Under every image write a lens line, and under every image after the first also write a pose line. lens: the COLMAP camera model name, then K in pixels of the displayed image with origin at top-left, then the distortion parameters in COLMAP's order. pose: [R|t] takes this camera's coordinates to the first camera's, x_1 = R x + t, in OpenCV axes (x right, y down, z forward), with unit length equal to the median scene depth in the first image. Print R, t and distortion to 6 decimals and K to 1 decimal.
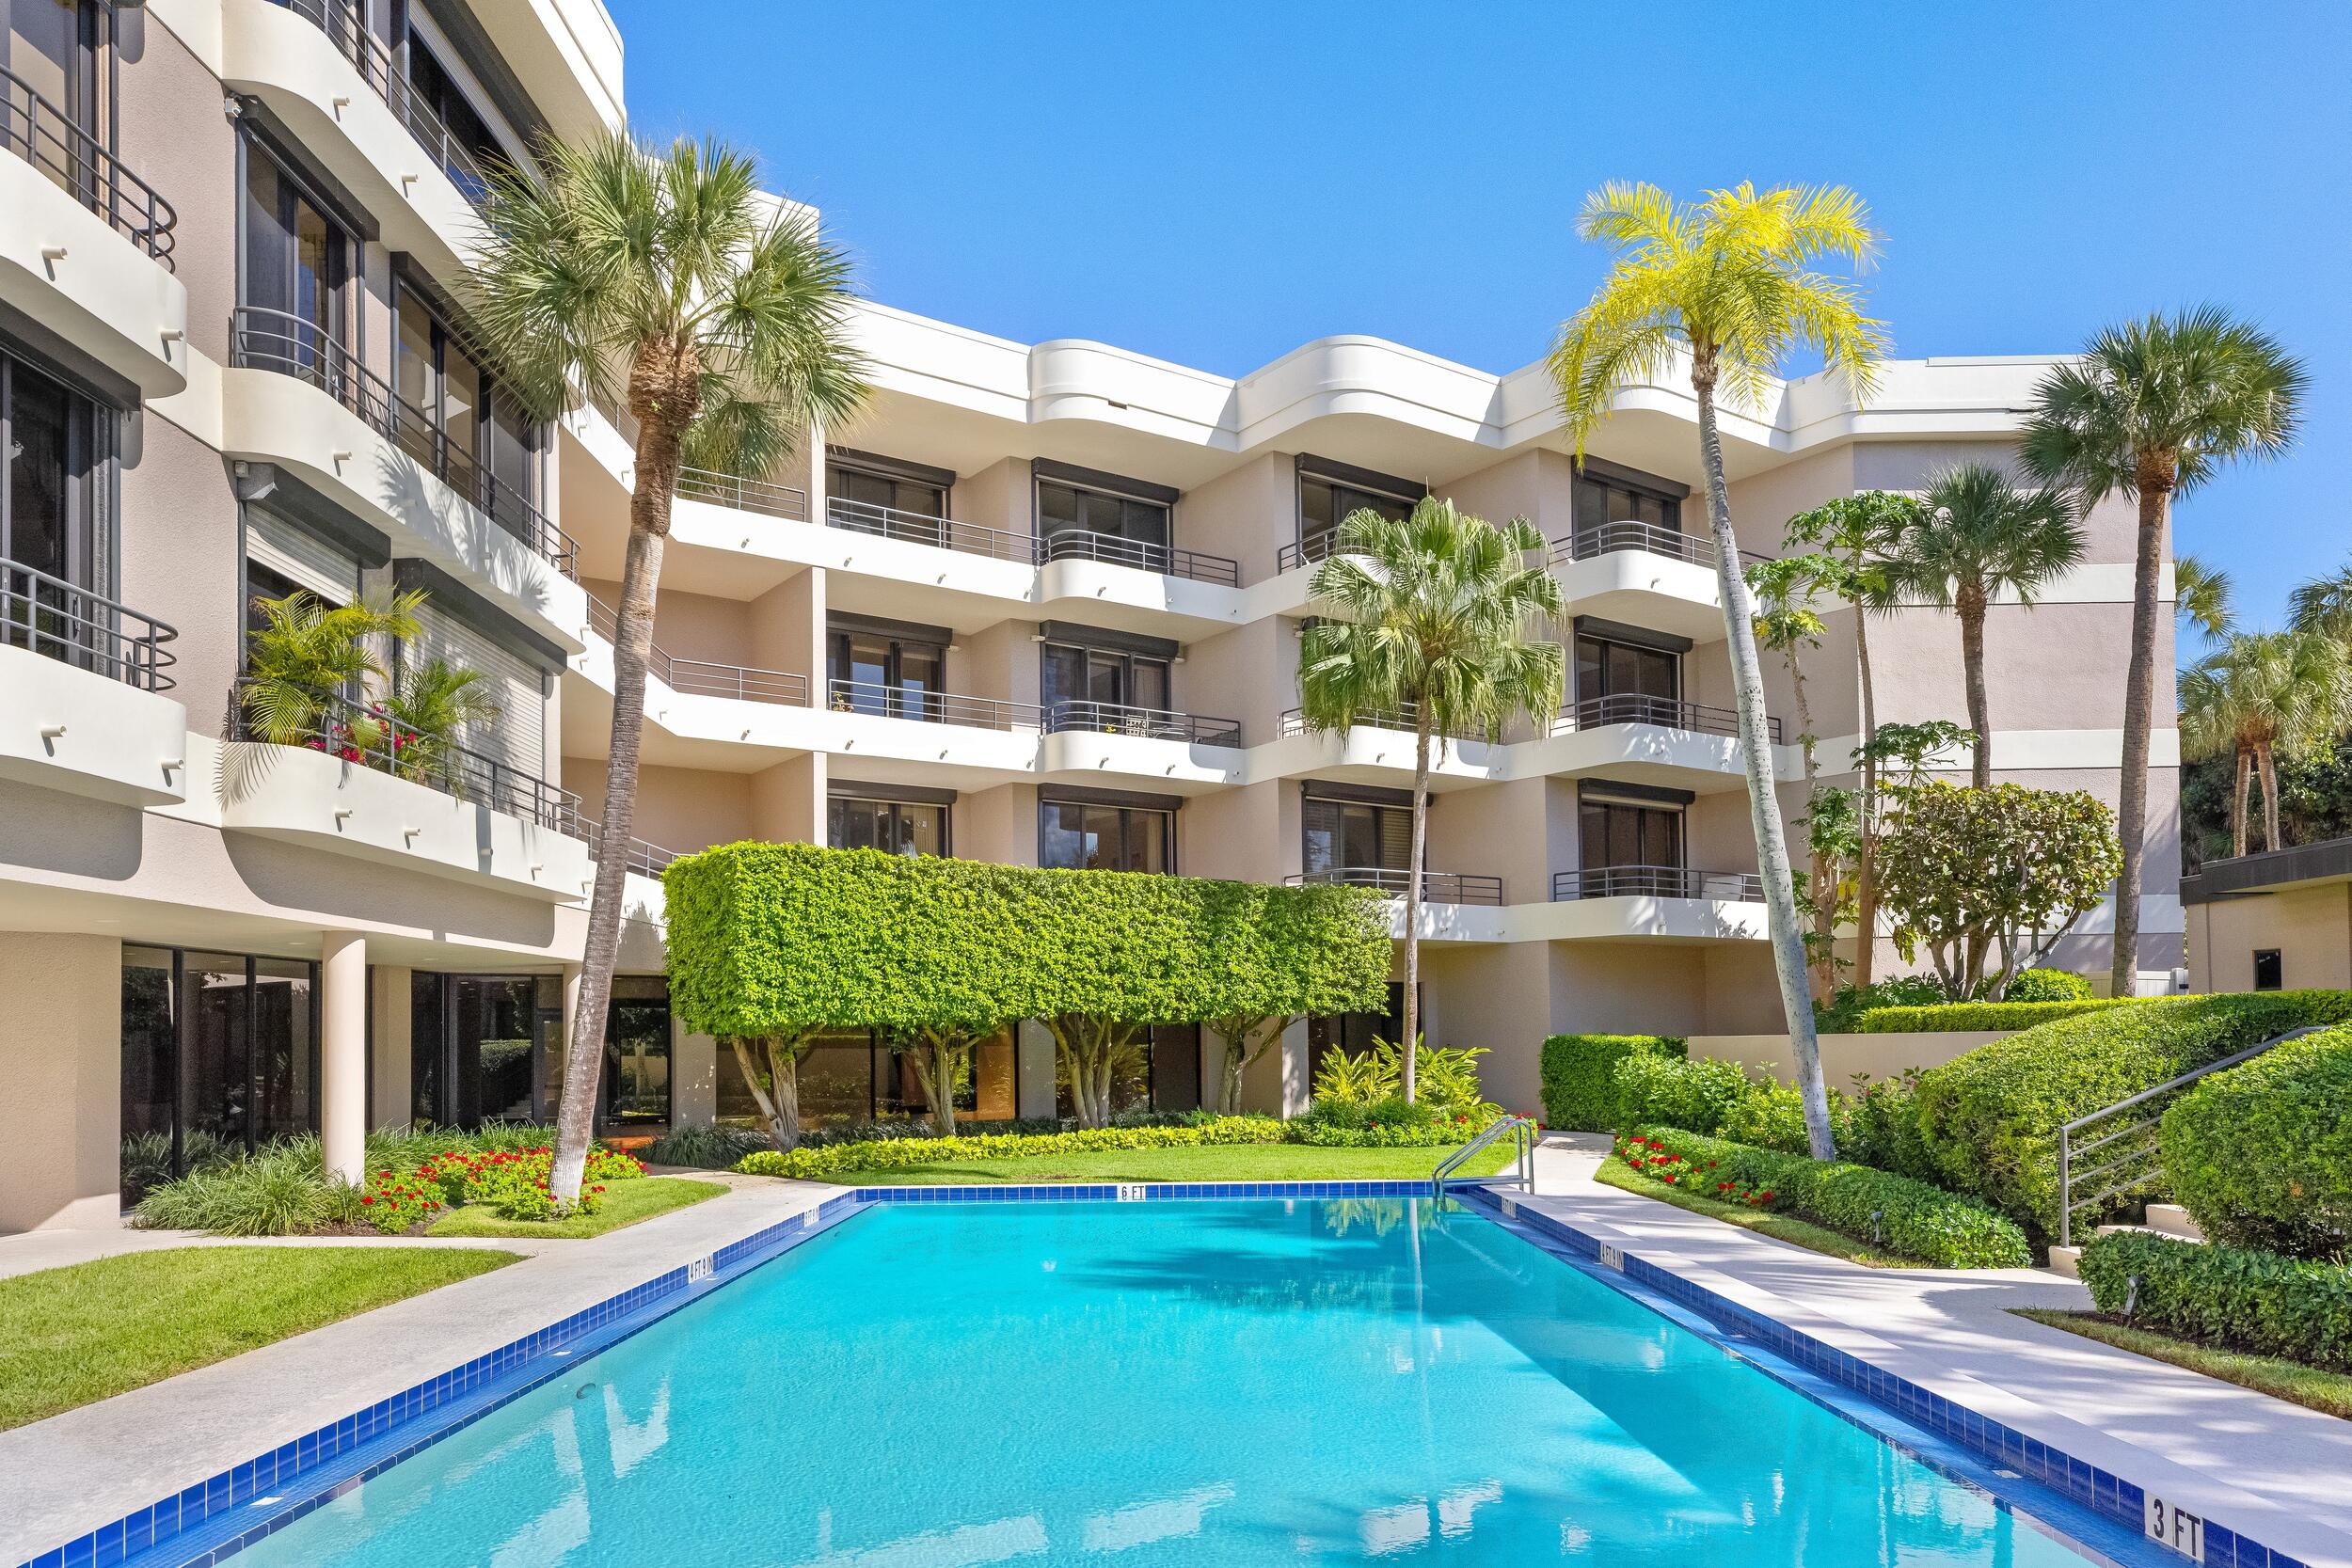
lens RADIAL K [[1627.5, 0, 1179.0], [0, 1627.5, 1004.3], [0, 0, 1]] dist [-0.005314, 0.000784]
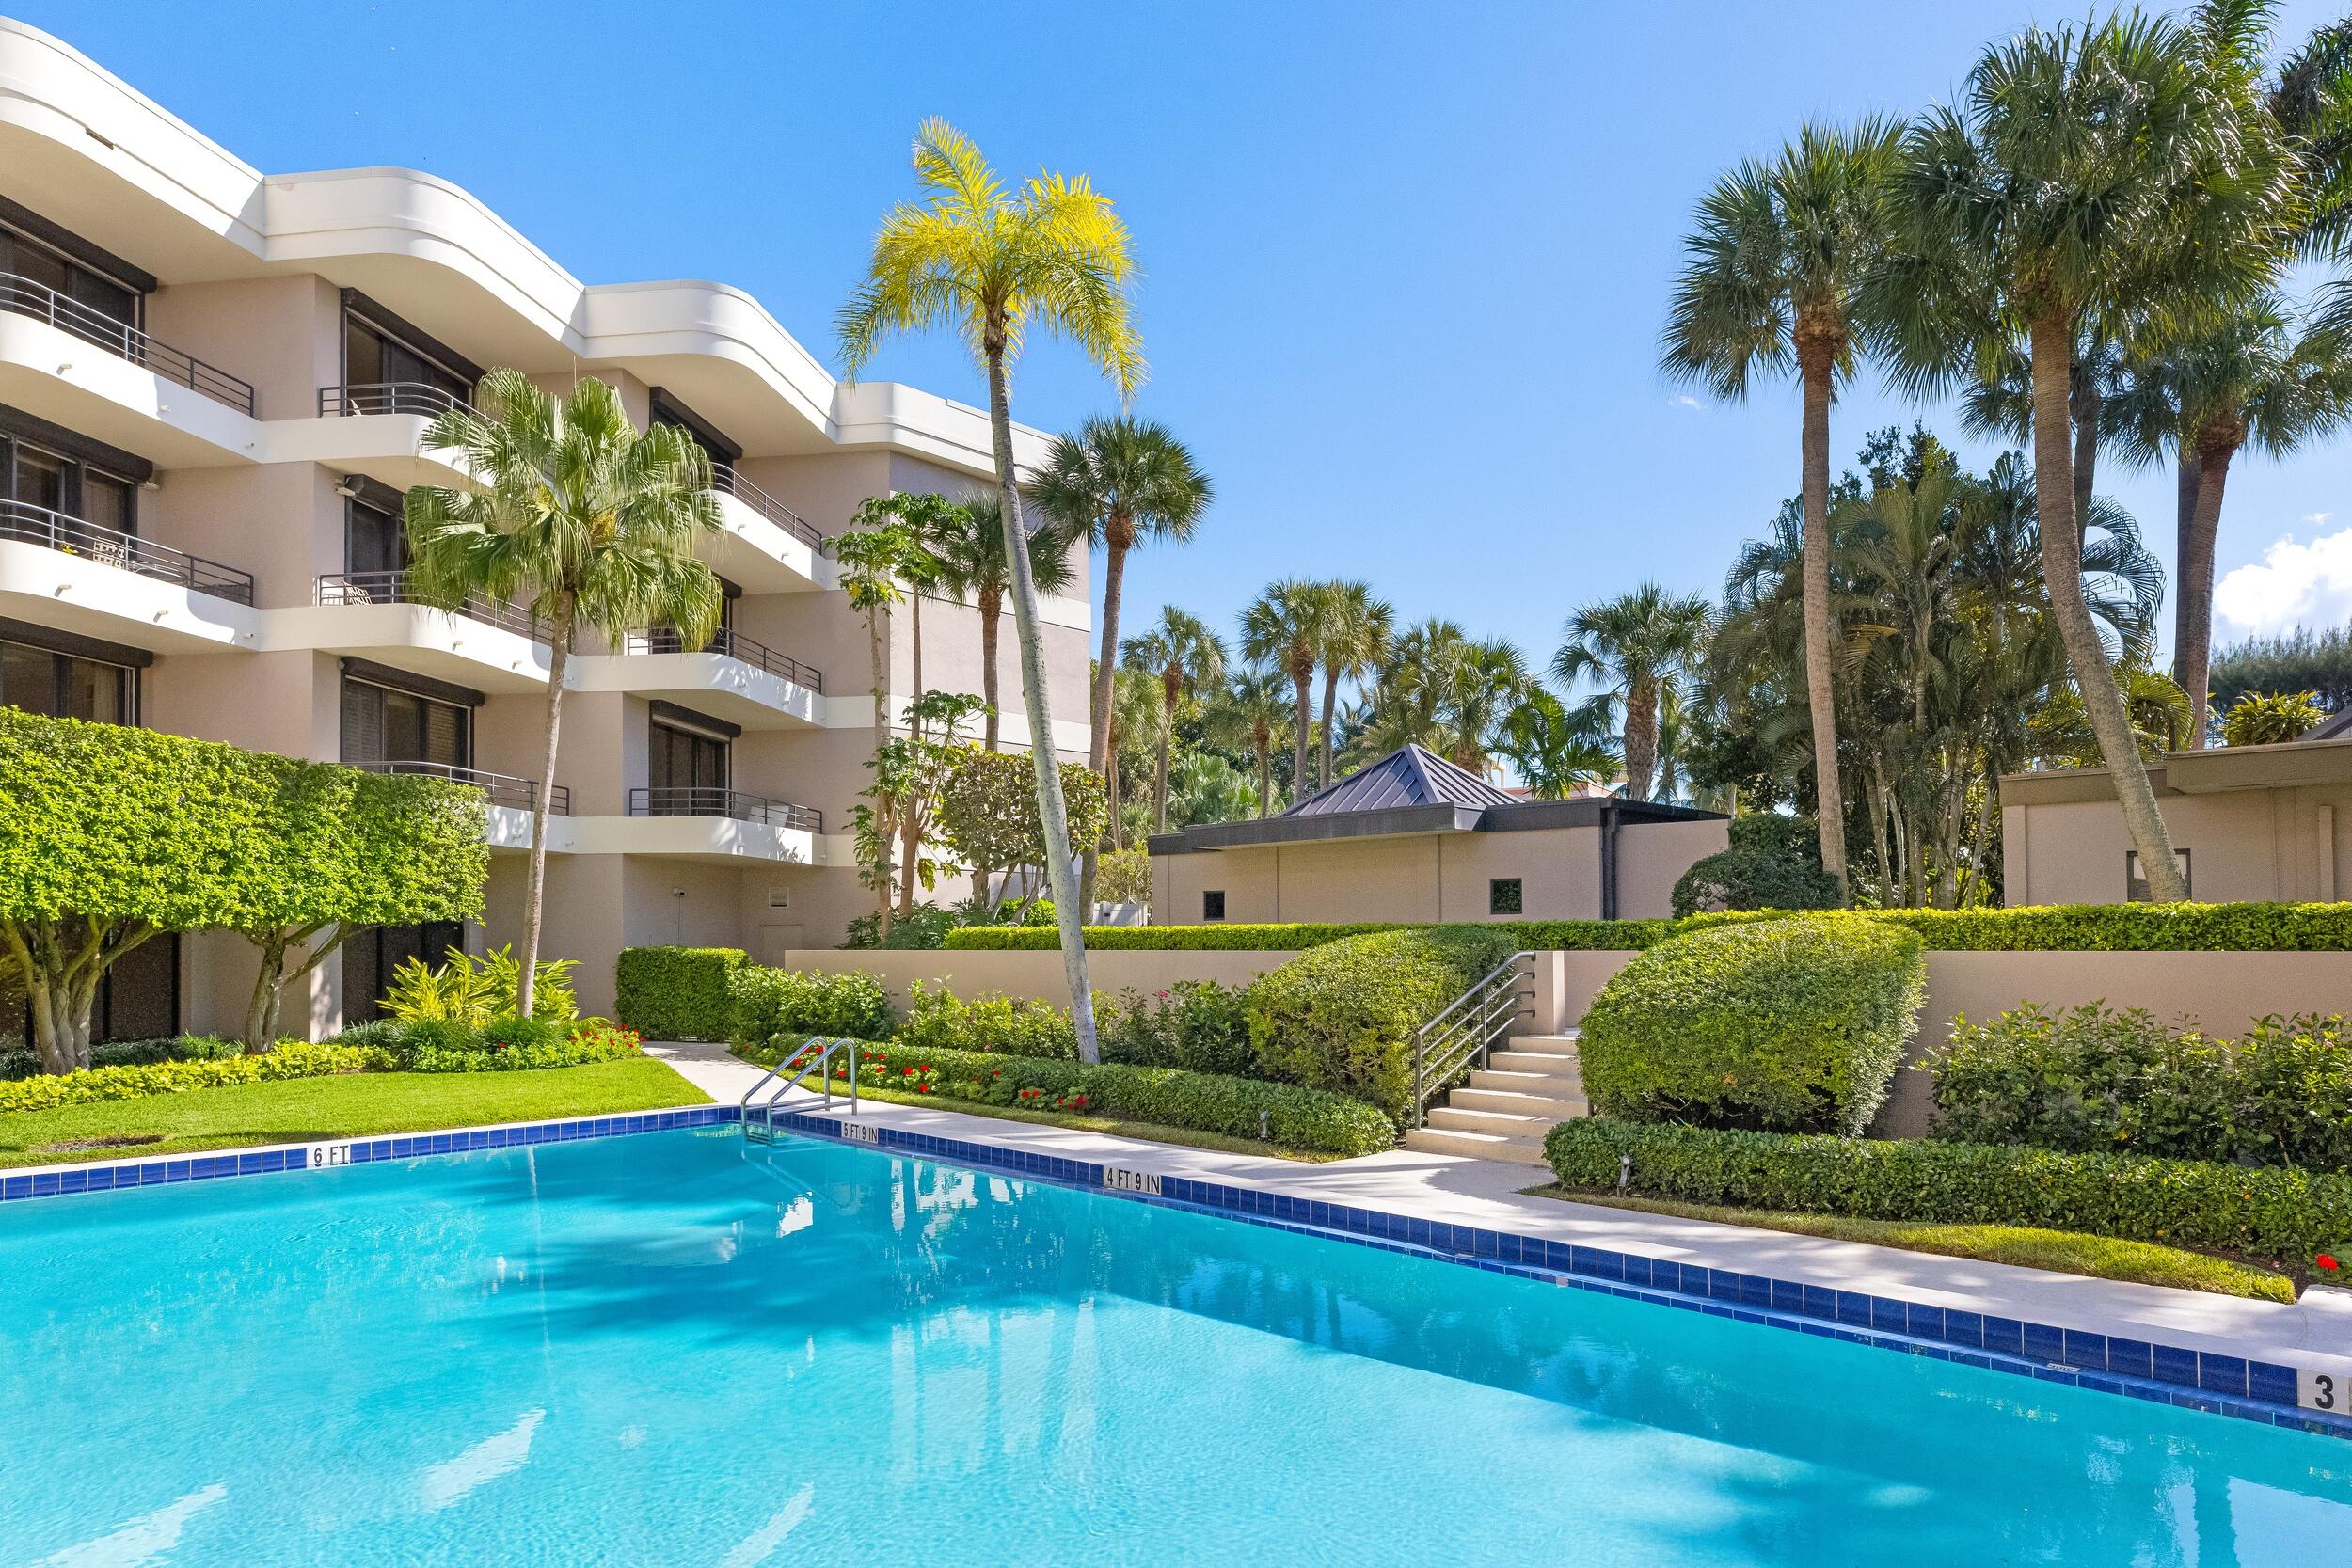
lens RADIAL K [[1313.2, 0, 1172.7], [0, 1313.2, 913.2], [0, 0, 1]] dist [-0.001420, 0.001491]
pose [[0.690400, 0.025564, 0.722976, -0.141828], [-0.022768, 0.999648, -0.013605, 0.001285], [-0.723069, -0.007068, 0.690739, 0.205414]]
